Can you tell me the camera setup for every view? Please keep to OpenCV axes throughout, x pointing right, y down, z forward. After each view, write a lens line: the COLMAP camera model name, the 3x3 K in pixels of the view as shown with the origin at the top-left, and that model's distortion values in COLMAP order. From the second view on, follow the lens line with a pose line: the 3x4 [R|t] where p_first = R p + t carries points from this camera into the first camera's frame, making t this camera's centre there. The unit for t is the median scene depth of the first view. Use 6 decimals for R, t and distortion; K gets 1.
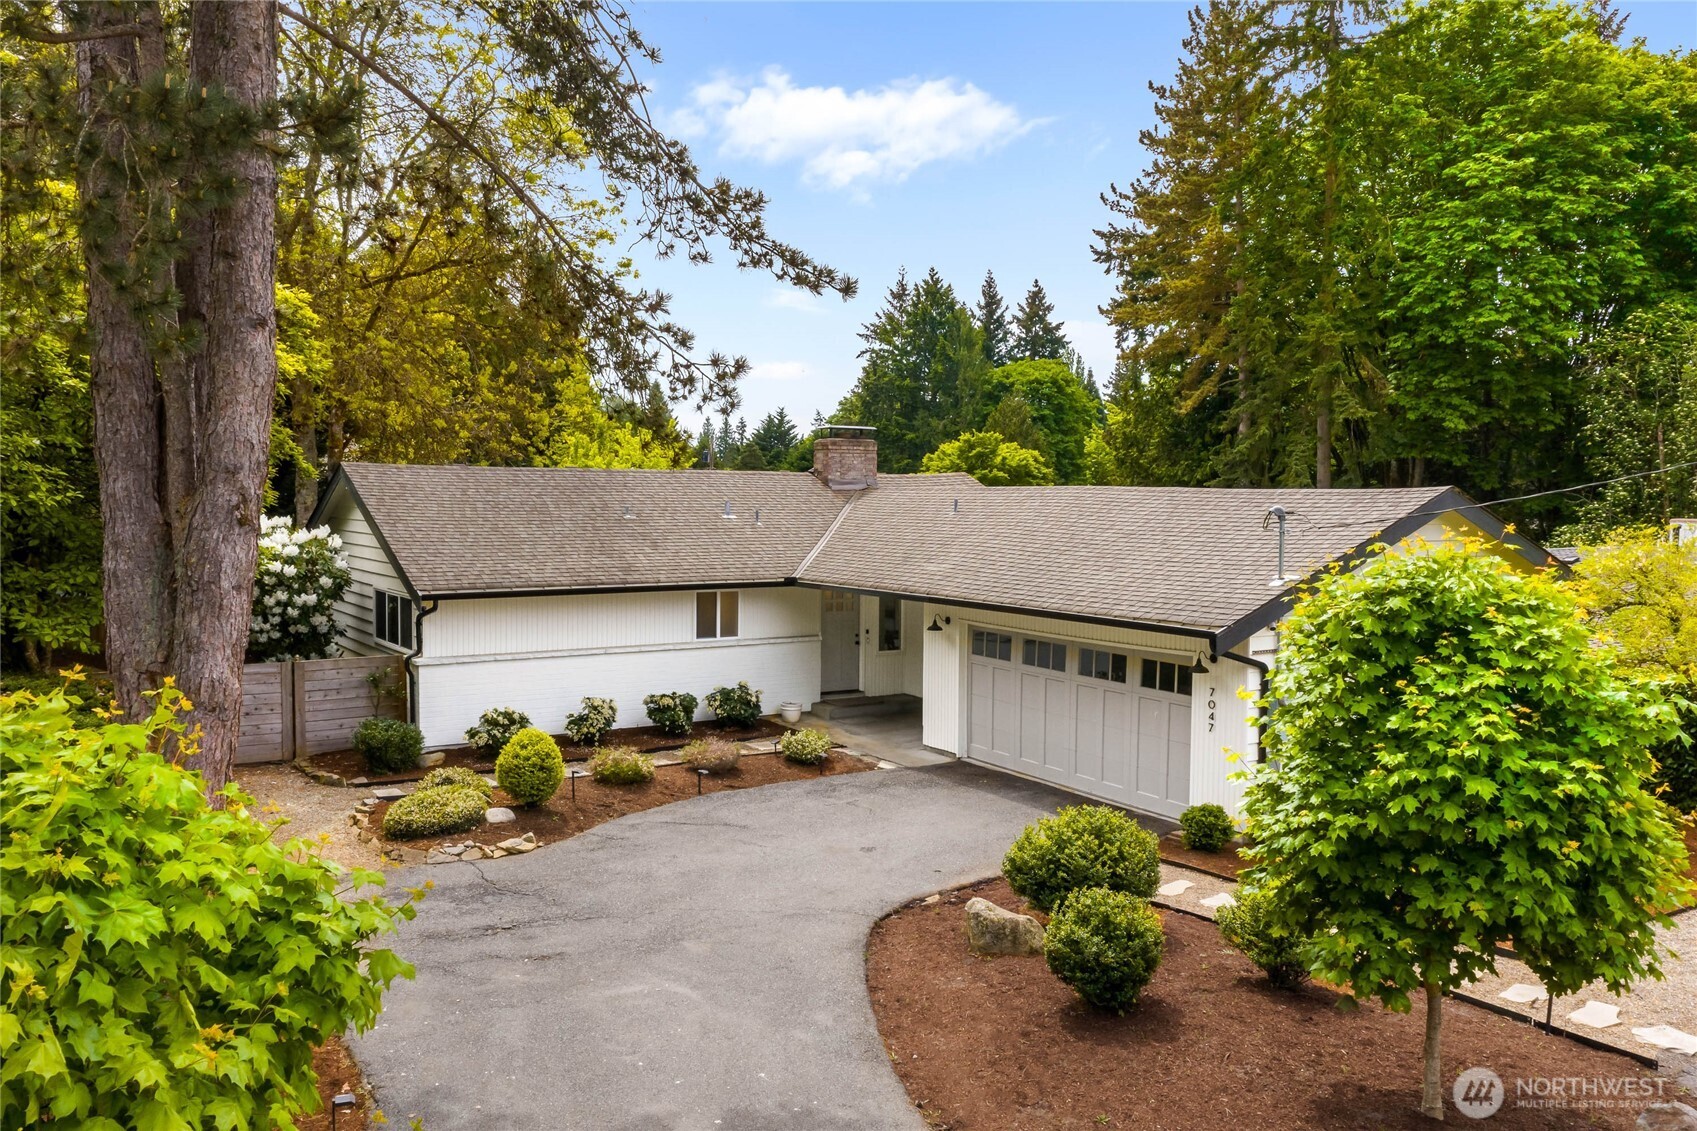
lens RADIAL K [[1436.4, 0, 848.5], [0, 1436.4, 565.5], [0, 0, 1]] dist [0.011603, -0.006242]
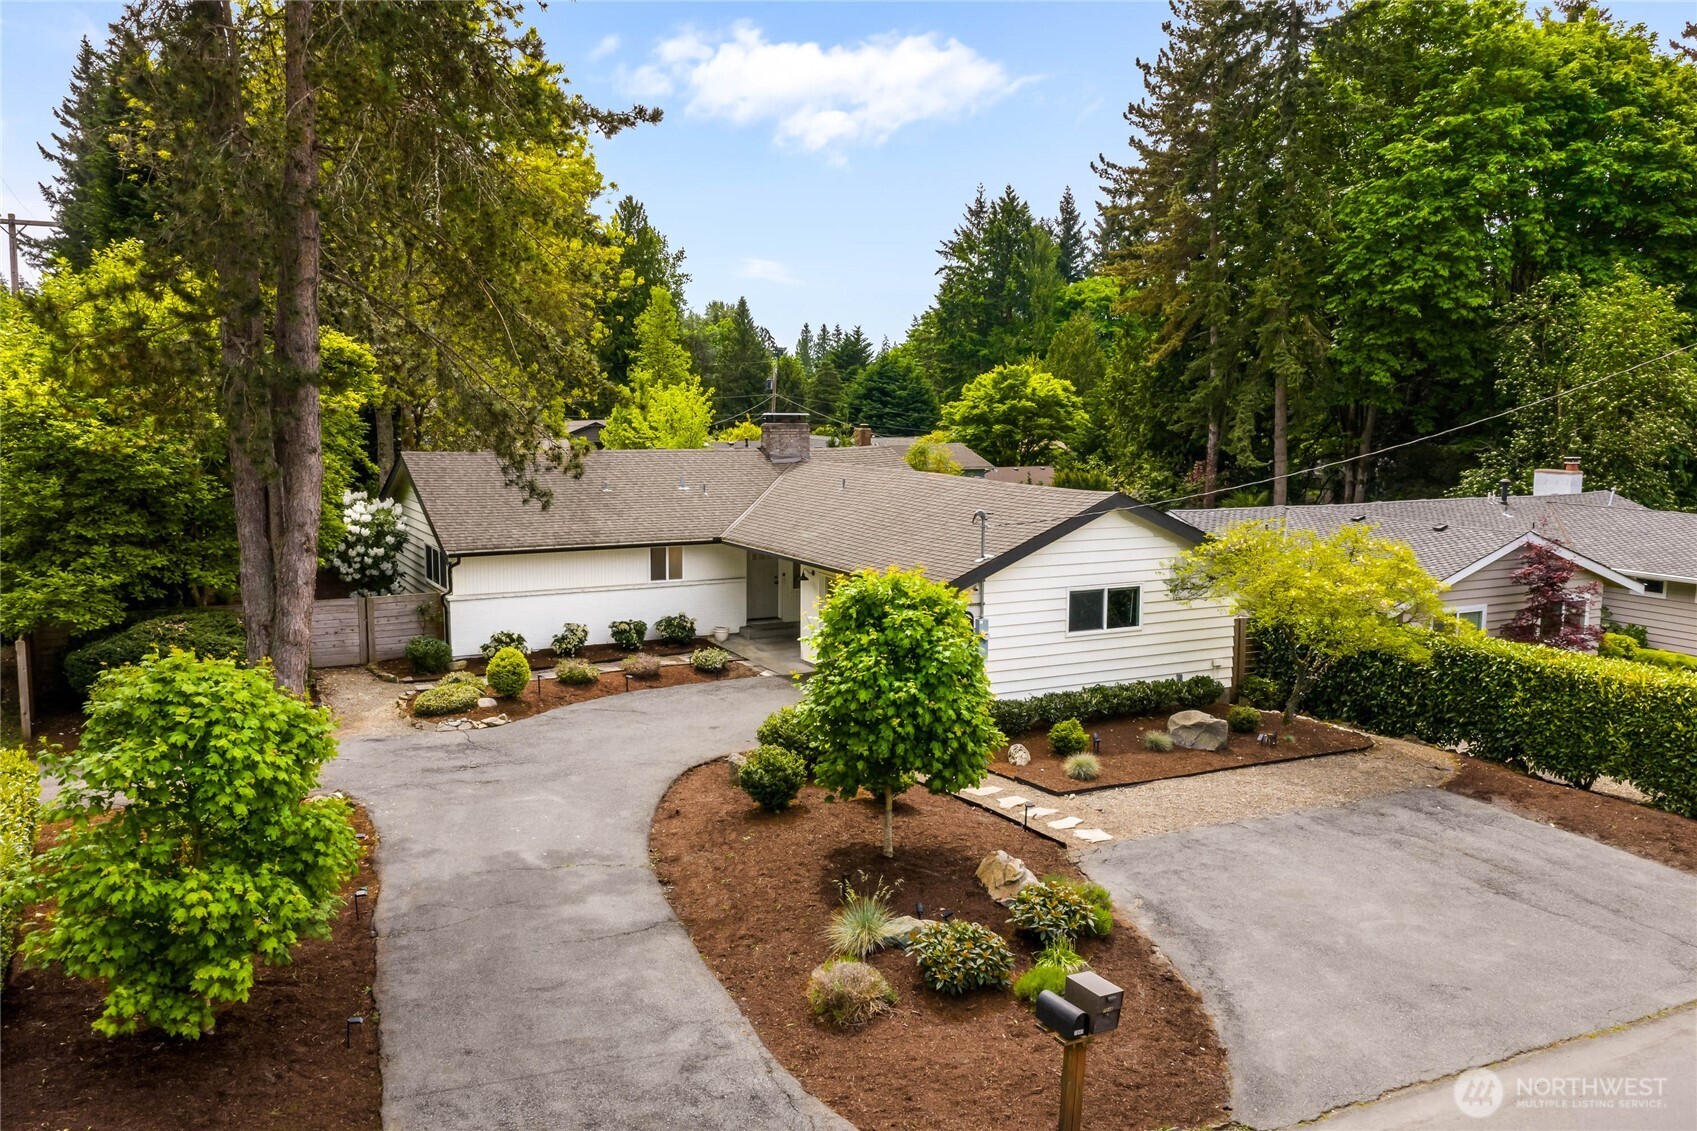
lens RADIAL K [[1453.9, 0, 848.5], [0, 1453.9, 565.5], [0, 0, 1]] dist [-0.014860, 0.177069]
pose [[0.996692, 0.007758, -0.080898, 0.204993], [-0.002059, 0.997525, 0.070288, -0.065048], [0.081243, -0.069889, 0.994241, -0.395424]]
